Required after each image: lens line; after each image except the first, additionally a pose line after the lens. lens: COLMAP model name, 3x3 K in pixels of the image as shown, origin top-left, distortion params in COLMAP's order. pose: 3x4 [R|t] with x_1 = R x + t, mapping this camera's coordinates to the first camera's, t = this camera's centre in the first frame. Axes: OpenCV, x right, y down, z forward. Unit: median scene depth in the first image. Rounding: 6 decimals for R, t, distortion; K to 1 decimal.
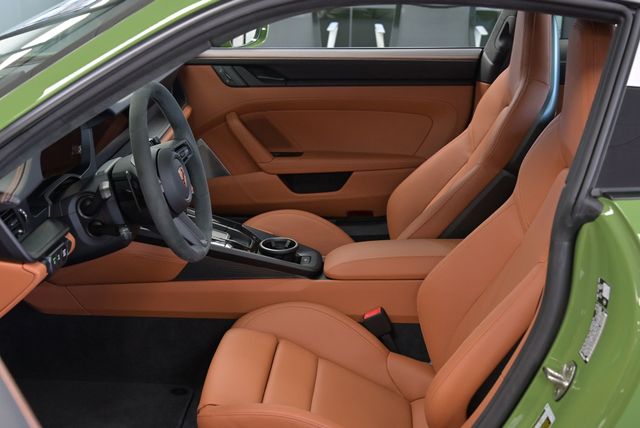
lens RADIAL K [[931.2, 0, 320.1], [0, 931.2, 214.1], [0, 0, 1]] dist [0.014035, 0.000000]
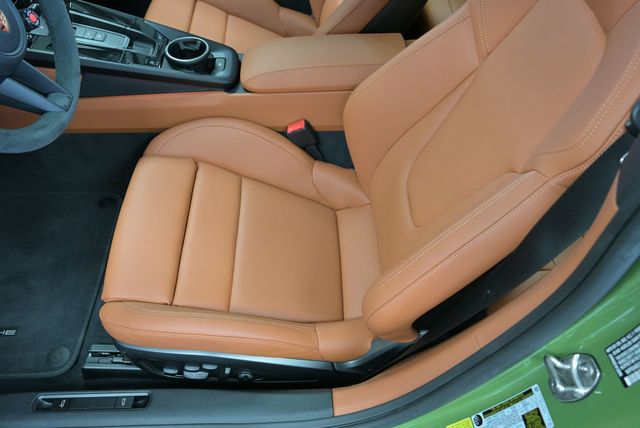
lens RADIAL K [[498.2, 0, 320.4], [0, 498.2, 212.9], [0, 0, 1]] dist [-0.028715, 0.013665]
pose [[0.993695, -0.058559, 0.095605, 0.027222], [-0.001648, 0.845029, 0.534717, -0.089631], [-0.112102, -0.531504, 0.839605, 0.525479]]
